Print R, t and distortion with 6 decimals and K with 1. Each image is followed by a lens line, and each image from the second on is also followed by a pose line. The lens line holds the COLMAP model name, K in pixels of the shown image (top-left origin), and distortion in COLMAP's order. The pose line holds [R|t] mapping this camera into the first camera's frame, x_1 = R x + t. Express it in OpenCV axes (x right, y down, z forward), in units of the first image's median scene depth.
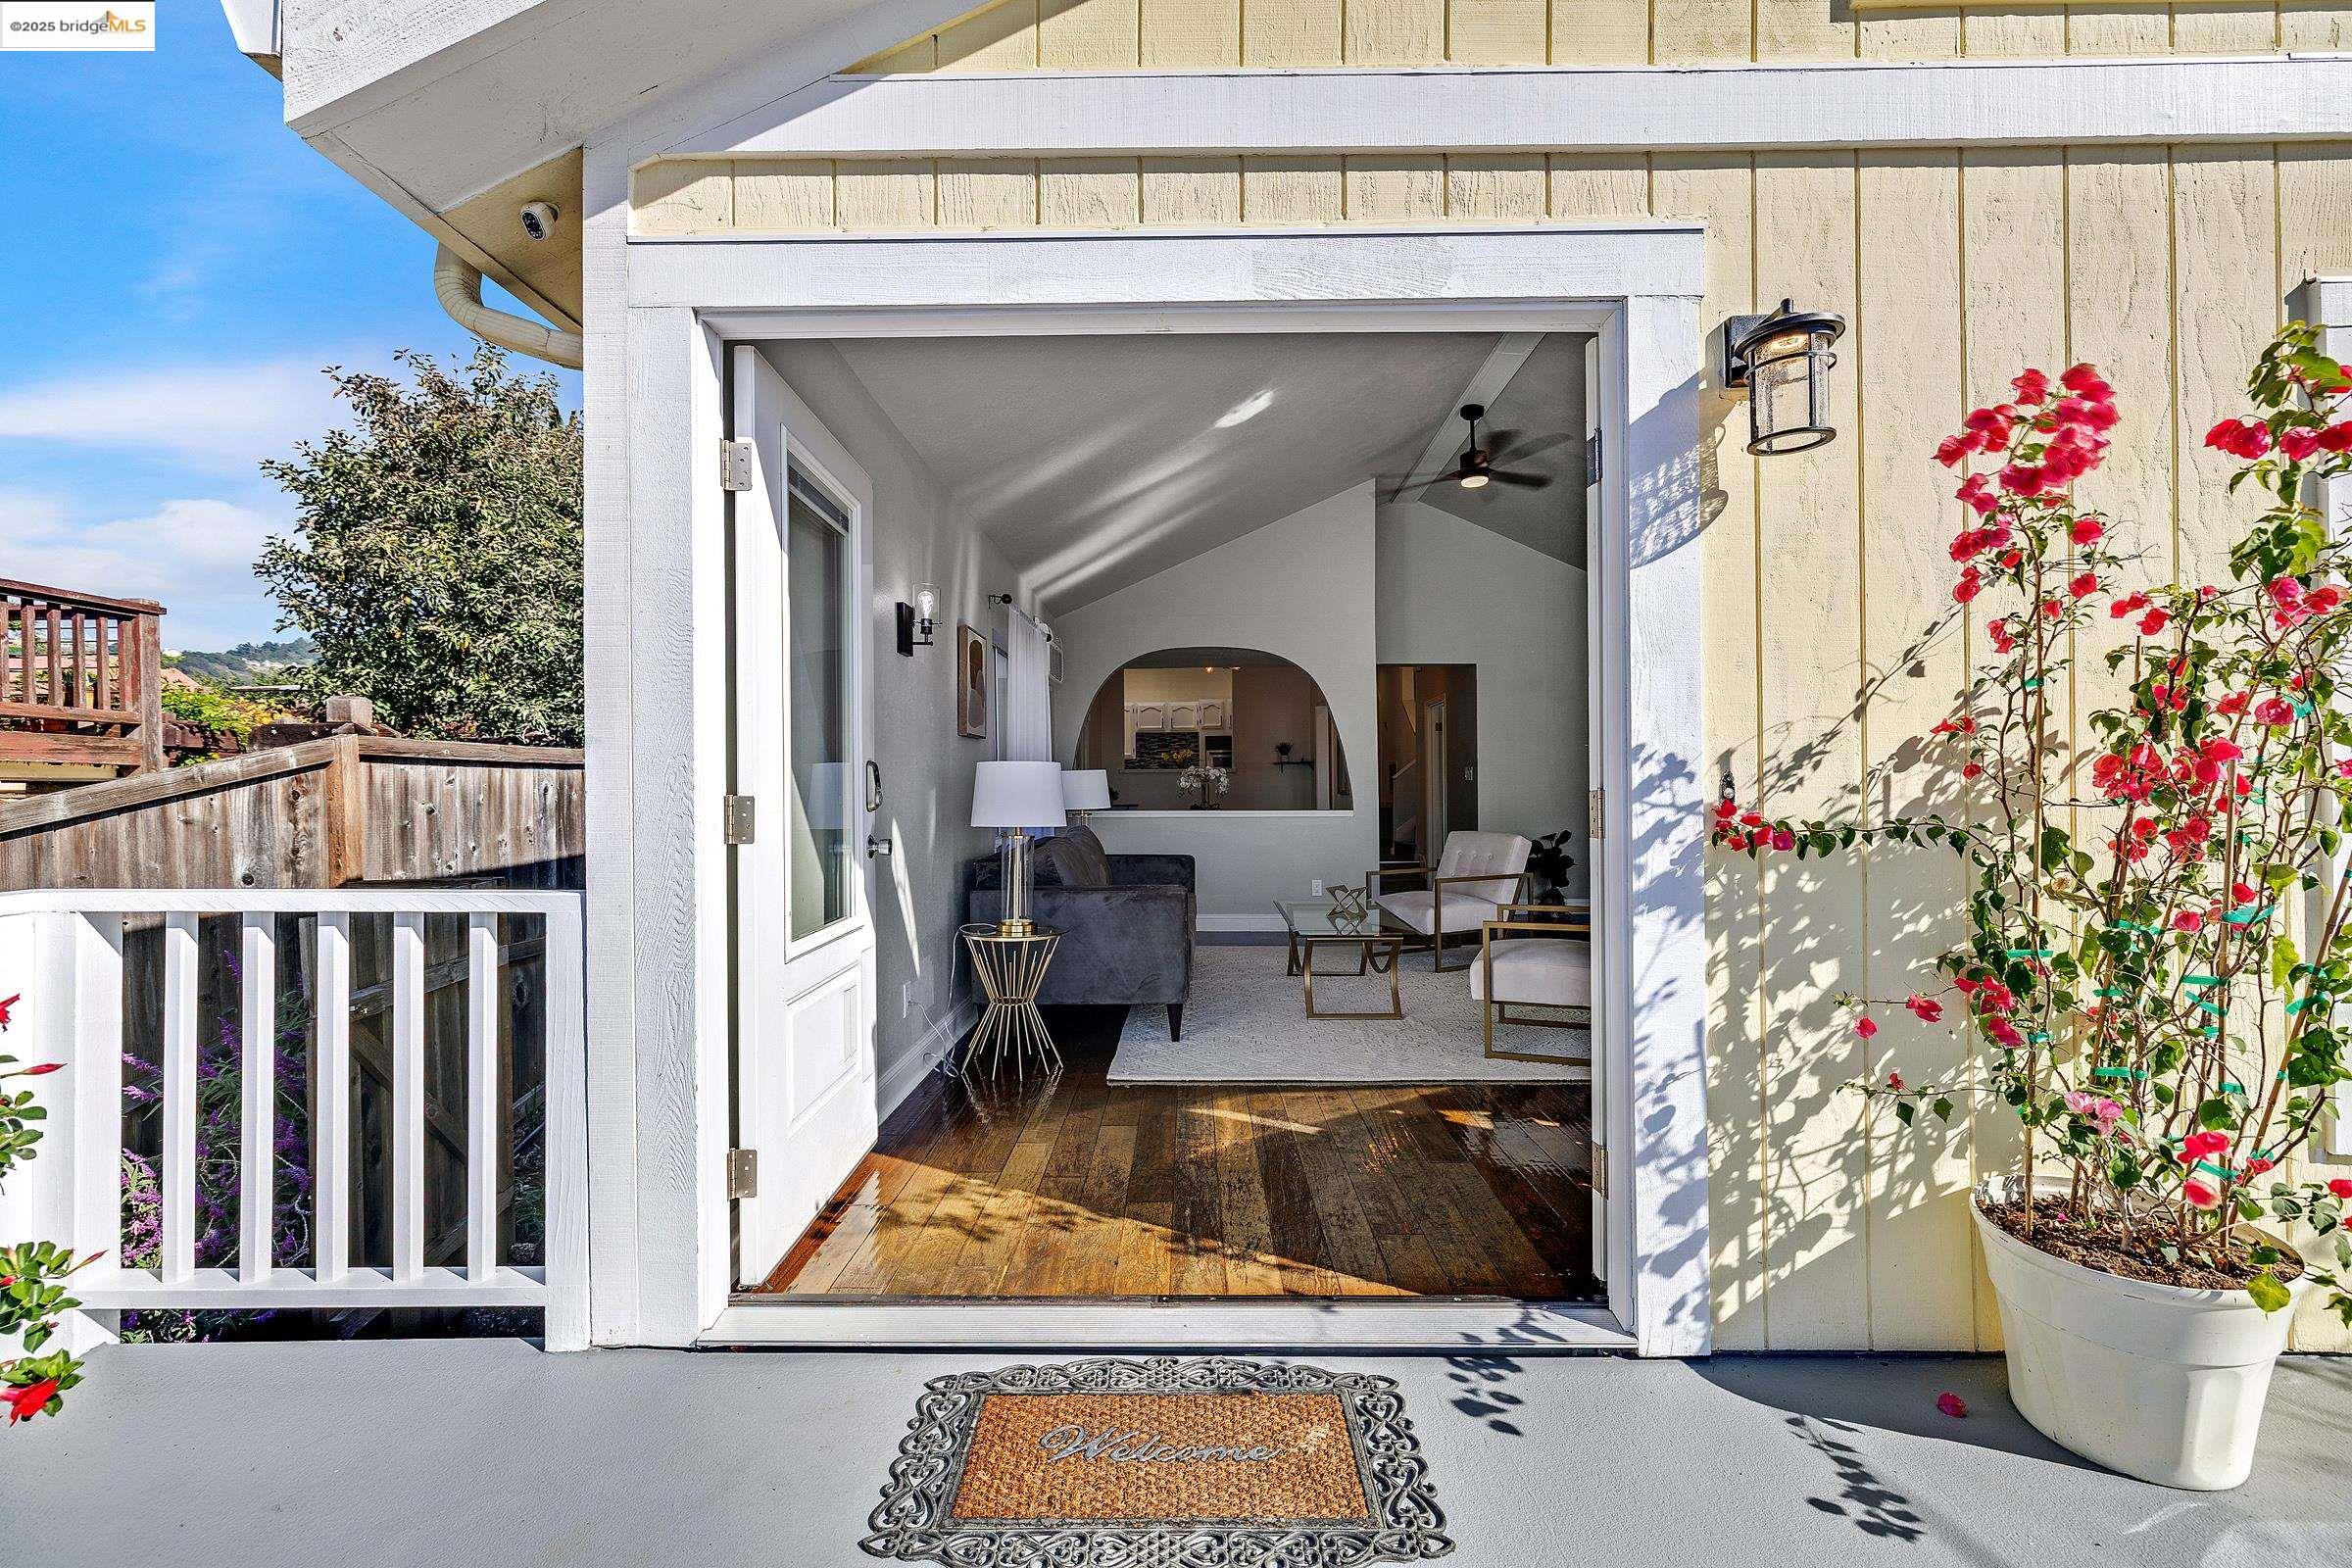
lens RADIAL K [[976.3, 0, 1188.9], [0, 976.3, 782.9], [0, 0, 1]] dist [-0.003526, -0.000300]
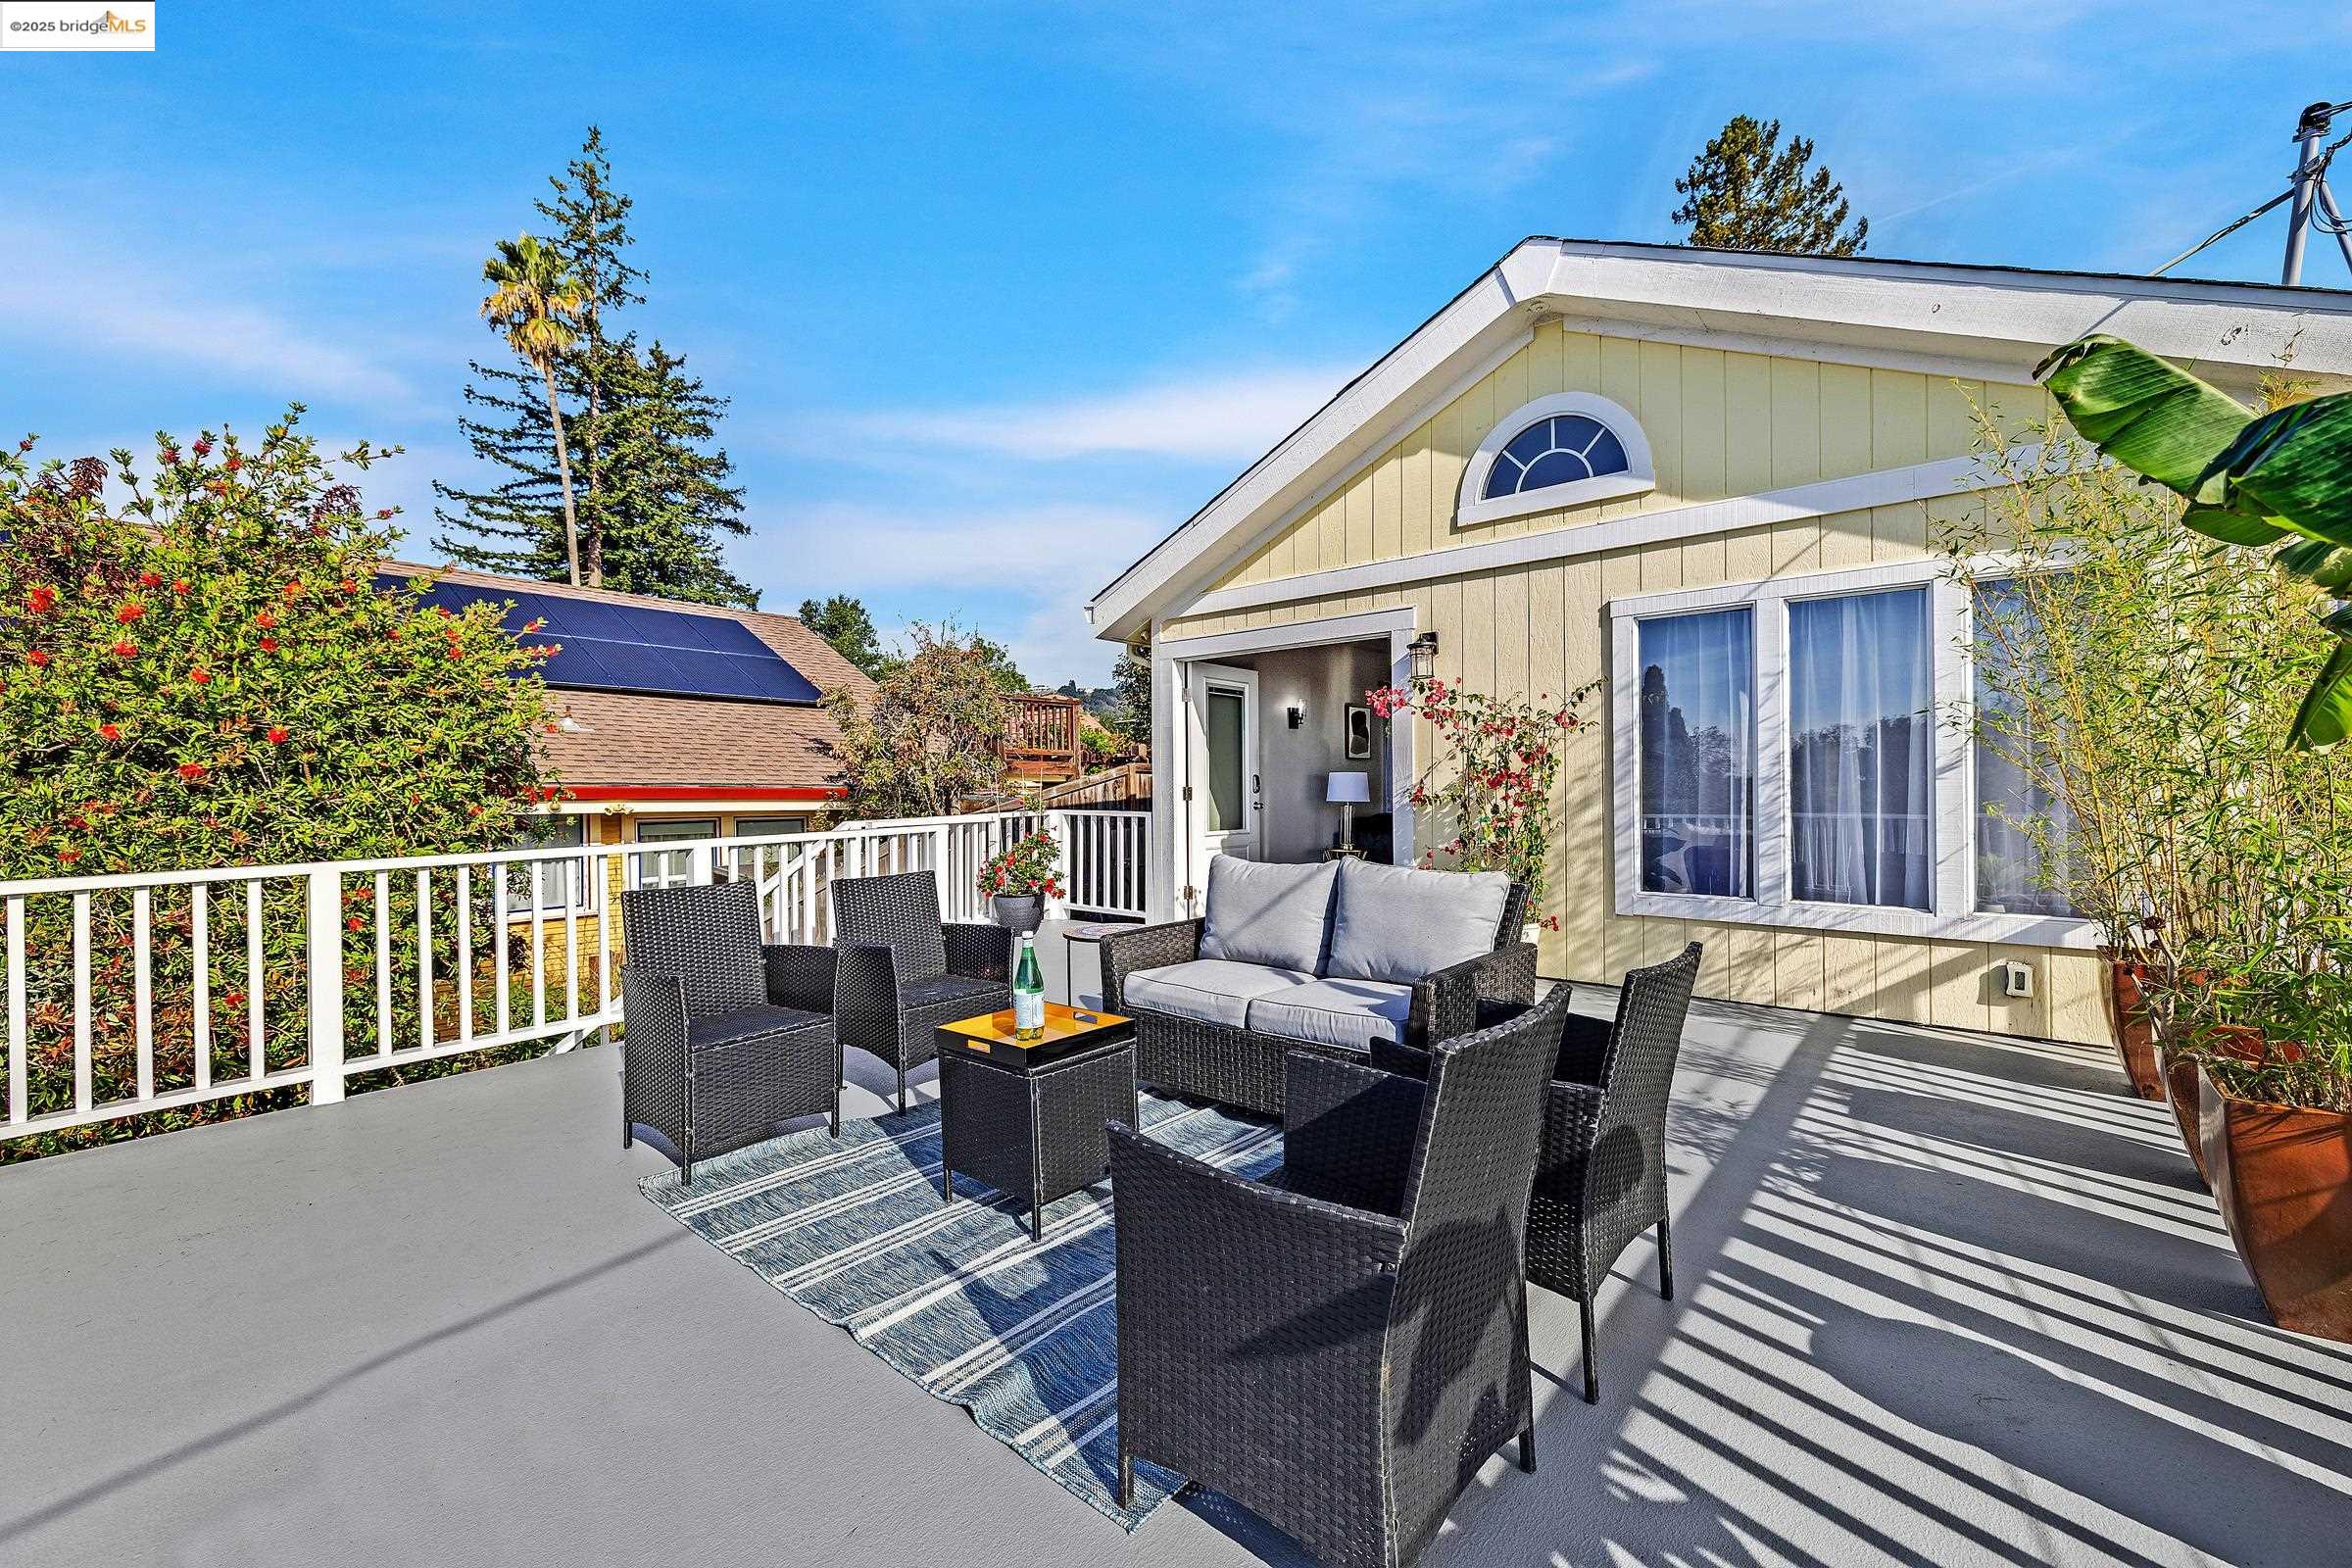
lens RADIAL K [[976.3, 0, 1188.9], [0, 976.3, 782.9], [0, 0, 1]] dist [-0.003526, -0.000300]
pose [[0.761781, -0.001140, -0.647834, 1.969513], [0.002903, 0.999994, 0.001655, -0.010460], [0.647829, -0.003141, 0.761780, -1.828683]]
